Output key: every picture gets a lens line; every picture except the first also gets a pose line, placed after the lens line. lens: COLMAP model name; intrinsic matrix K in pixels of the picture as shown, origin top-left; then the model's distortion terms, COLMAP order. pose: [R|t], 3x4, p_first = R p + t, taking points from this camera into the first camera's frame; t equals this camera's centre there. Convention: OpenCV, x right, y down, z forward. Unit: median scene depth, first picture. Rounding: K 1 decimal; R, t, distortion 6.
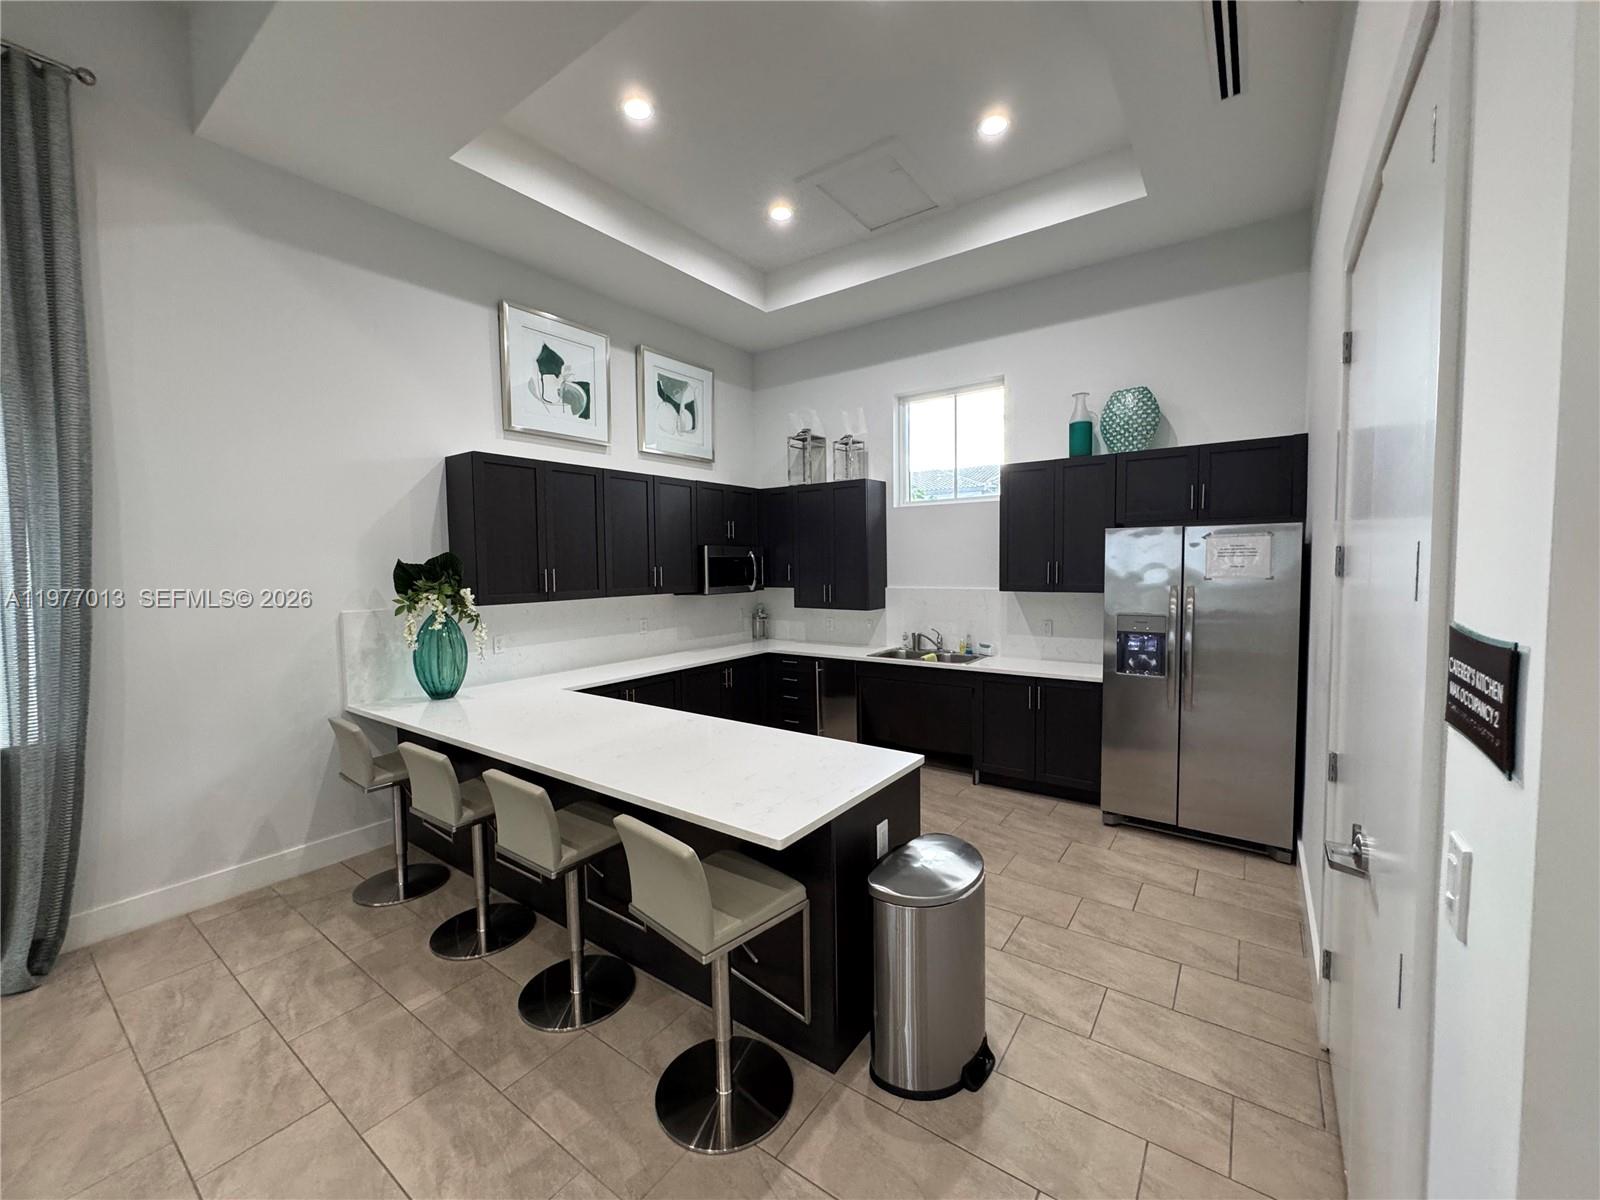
lens RADIAL K [[641.1, 0, 798.6], [0, 641.1, 591.4], [0, 0, 1]] dist [-0.004068, -0.000562]
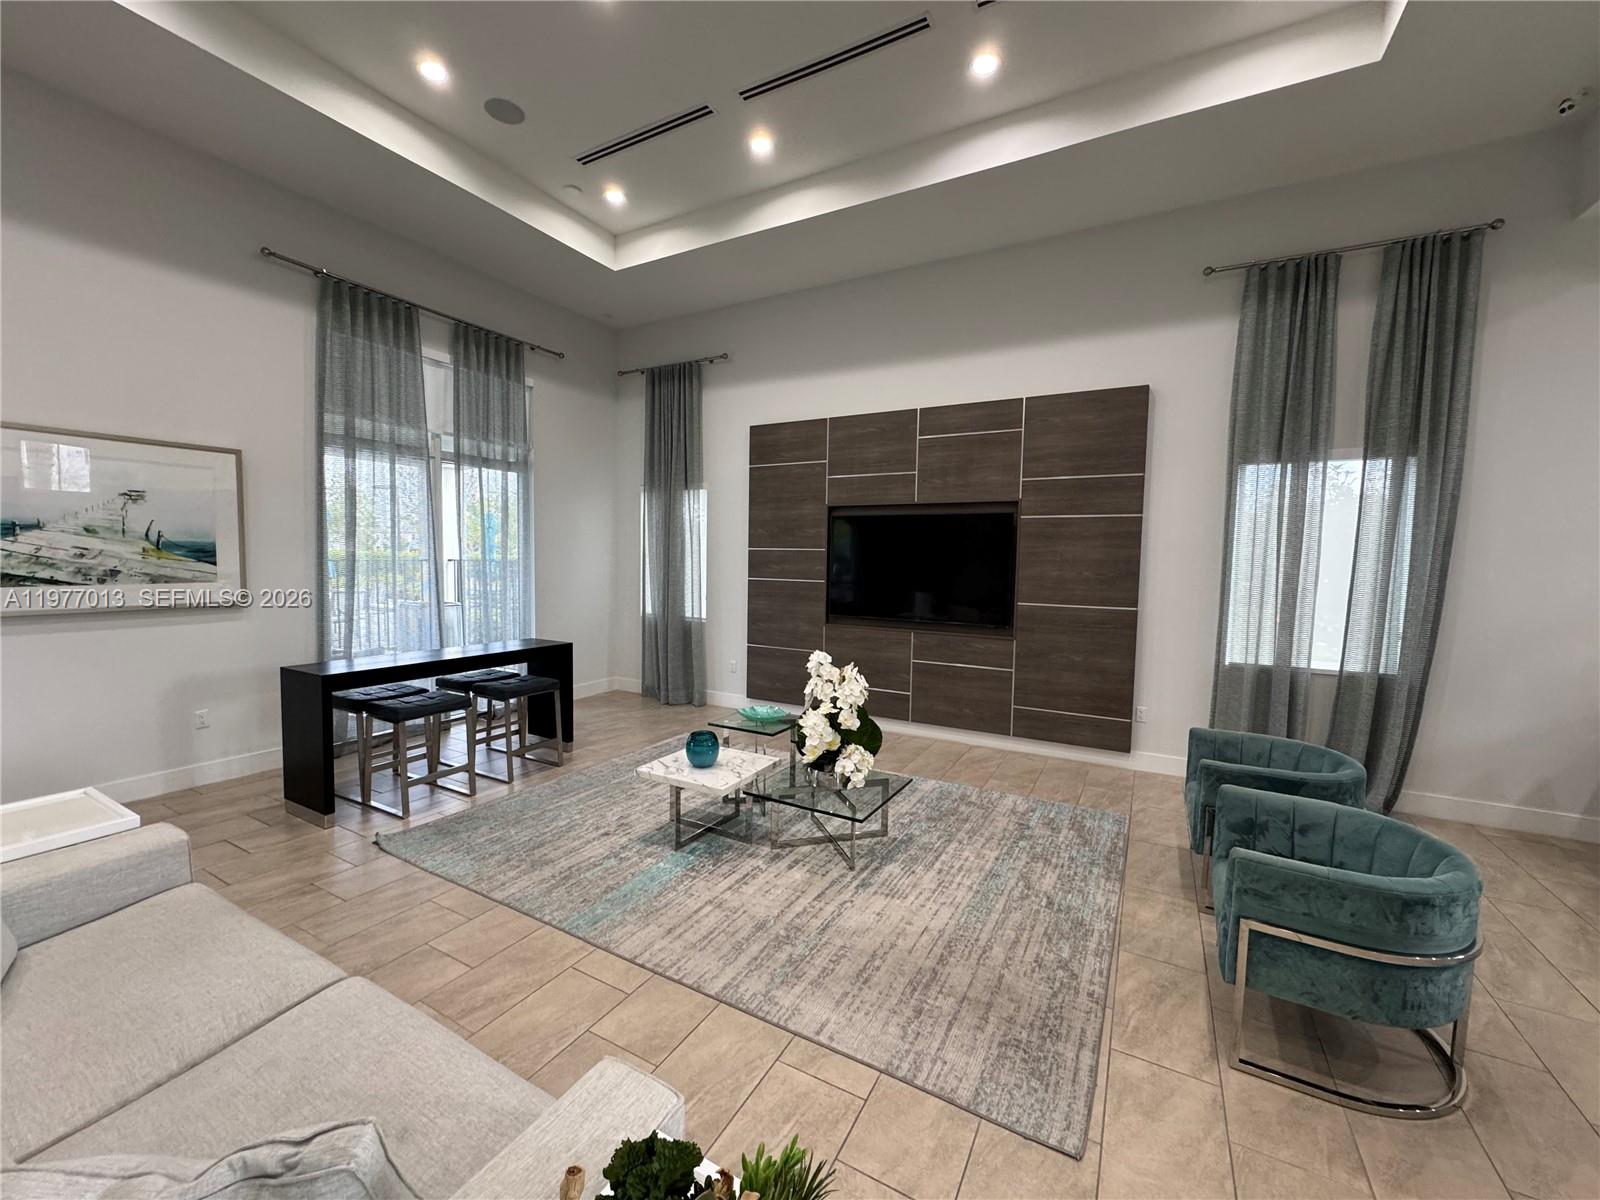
lens RADIAL K [[641.1, 0, 799.2], [0, 641.1, 600.7], [0, 0, 1]] dist [-0.004068, -0.000562]
pose [[0.108909, 0.090508, -0.989923, 0.184981], [-0.078598, 0.993513, 0.082189, 0.035877], [0.990940, 0.068855, 0.115316, -0.610579]]
